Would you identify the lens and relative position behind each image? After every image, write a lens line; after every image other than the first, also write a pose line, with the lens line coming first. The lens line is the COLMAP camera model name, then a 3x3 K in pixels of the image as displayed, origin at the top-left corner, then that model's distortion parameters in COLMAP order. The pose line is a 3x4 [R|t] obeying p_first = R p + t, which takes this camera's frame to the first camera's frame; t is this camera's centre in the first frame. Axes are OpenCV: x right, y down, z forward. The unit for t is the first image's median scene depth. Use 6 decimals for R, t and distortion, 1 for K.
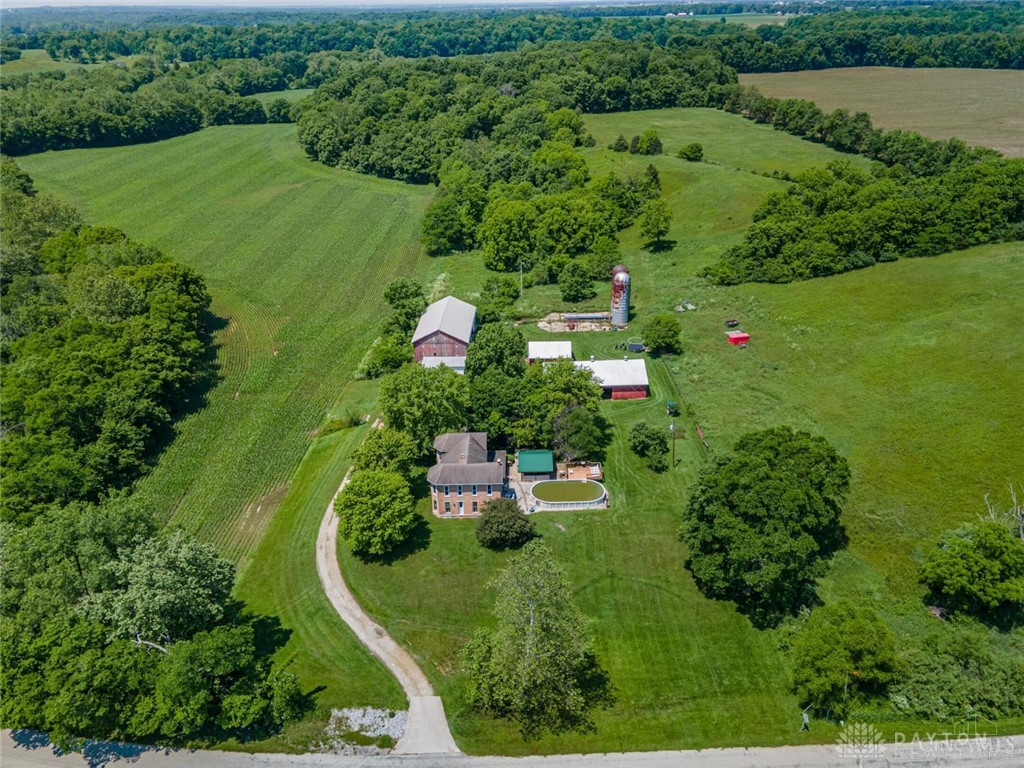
lens RADIAL K [[749.9, 0, 510.6], [0, 749.9, 376.2], [0, 0, 1]] dist [0.038346, 0.022329]
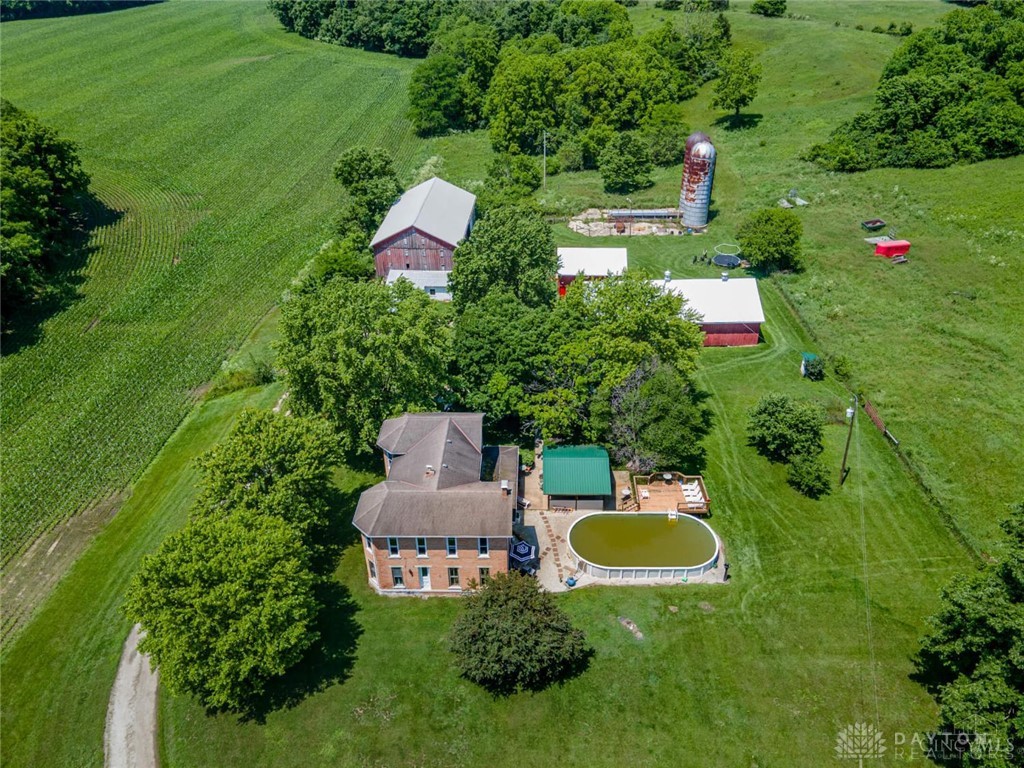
lens RADIAL K [[749.9, 0, 512.5], [0, 749.9, 347.7], [0, 0, 1]] dist [0.038346, 0.022329]
pose [[0.999783, 0.017499, -0.011322, -0.004437], [-0.016697, 0.997583, 0.067443, -0.004351], [0.012475, -0.067240, 0.997659, 0.344792]]
